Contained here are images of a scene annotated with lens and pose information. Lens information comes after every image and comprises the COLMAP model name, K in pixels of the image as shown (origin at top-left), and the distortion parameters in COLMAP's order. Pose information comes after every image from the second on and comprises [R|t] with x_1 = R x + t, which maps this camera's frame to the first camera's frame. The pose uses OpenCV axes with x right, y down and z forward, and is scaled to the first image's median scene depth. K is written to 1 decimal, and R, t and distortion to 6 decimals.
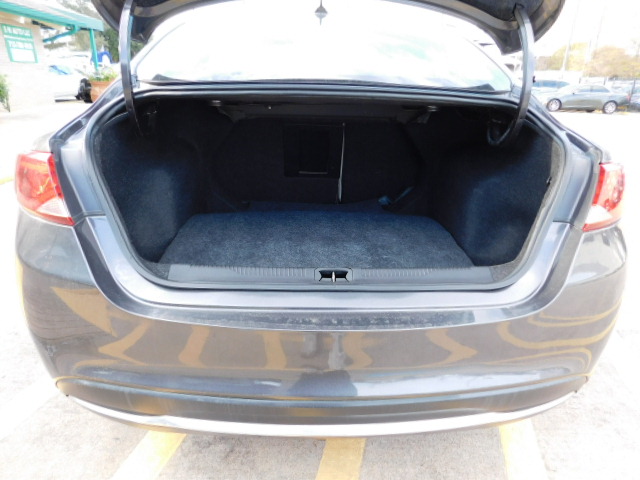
lens RADIAL K [[420.5, 0, 319.1], [0, 420.5, 241.6], [0, 0, 1]] dist [-0.064049, 0.049015]
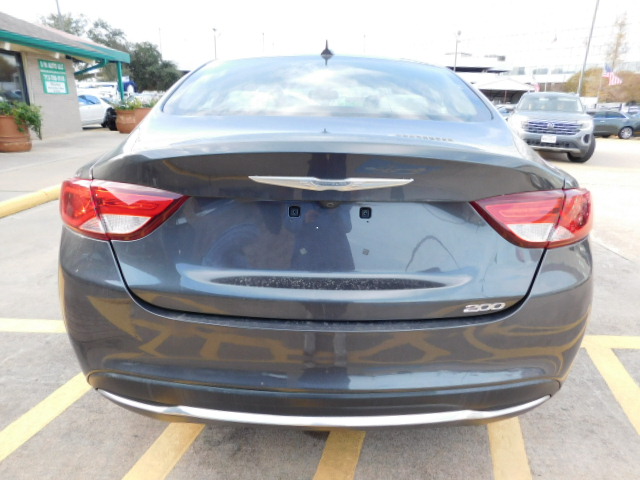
lens RADIAL K [[420.5, 0, 319.1], [0, 420.5, 241.9], [0, 0, 1]] dist [-0.064049, 0.049015]
pose [[0.999242, 0.005781, -0.038494, 0.039206], [-0.007983, 0.998326, -0.057283, 0.019010], [0.038099, 0.057547, 0.997616, -0.115847]]
